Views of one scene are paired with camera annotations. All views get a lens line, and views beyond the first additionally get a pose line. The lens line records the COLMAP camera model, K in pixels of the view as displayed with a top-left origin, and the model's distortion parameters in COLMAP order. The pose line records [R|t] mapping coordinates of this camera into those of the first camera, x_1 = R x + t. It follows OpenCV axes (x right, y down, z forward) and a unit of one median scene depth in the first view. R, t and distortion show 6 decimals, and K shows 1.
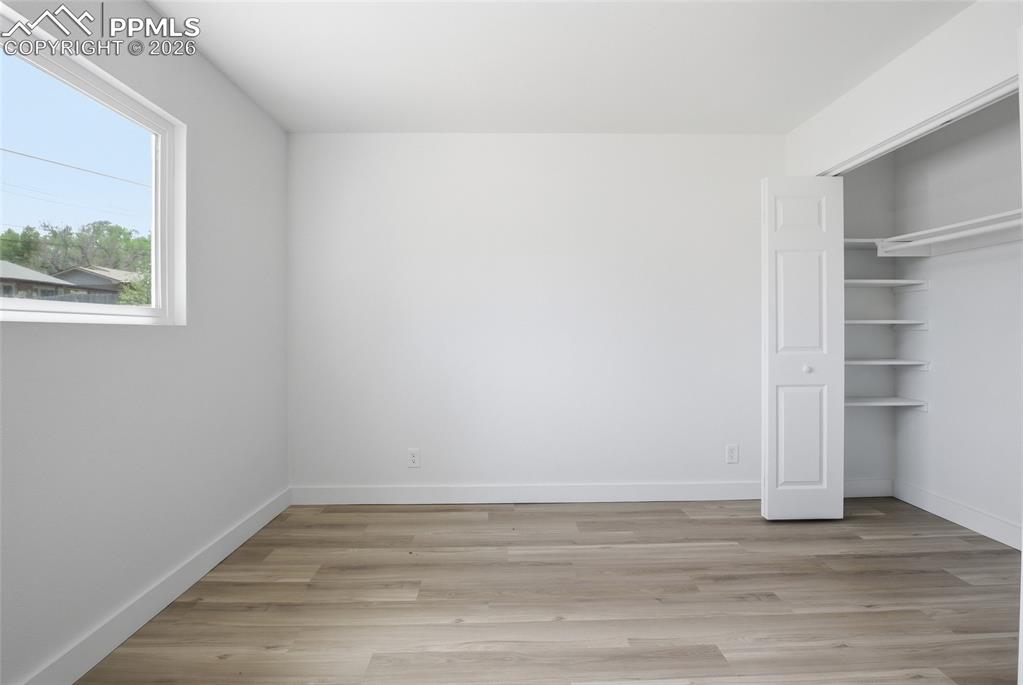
lens RADIAL K [[536.0, 0, 511.4], [0, 536.0, 338.9], [0, 0, 1]] dist [-0.026730, 0.000468]
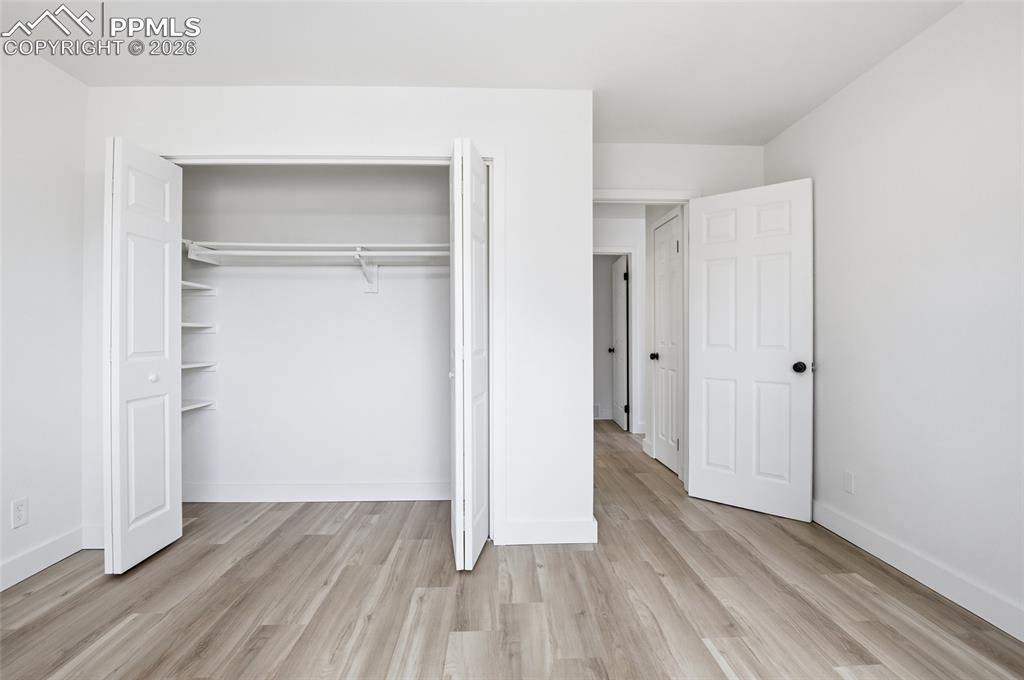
lens RADIAL K [[518.7, 0, 514.9], [0, 518.7, 333.9], [0, 0, 1]] dist [-0.022865, -0.000519]
pose [[-0.022466, 0.006393, 0.999727, -0.293242], [0.010657, 0.999924, -0.006155, -0.002556], [-0.999691, 0.010515, -0.022532, 0.448071]]
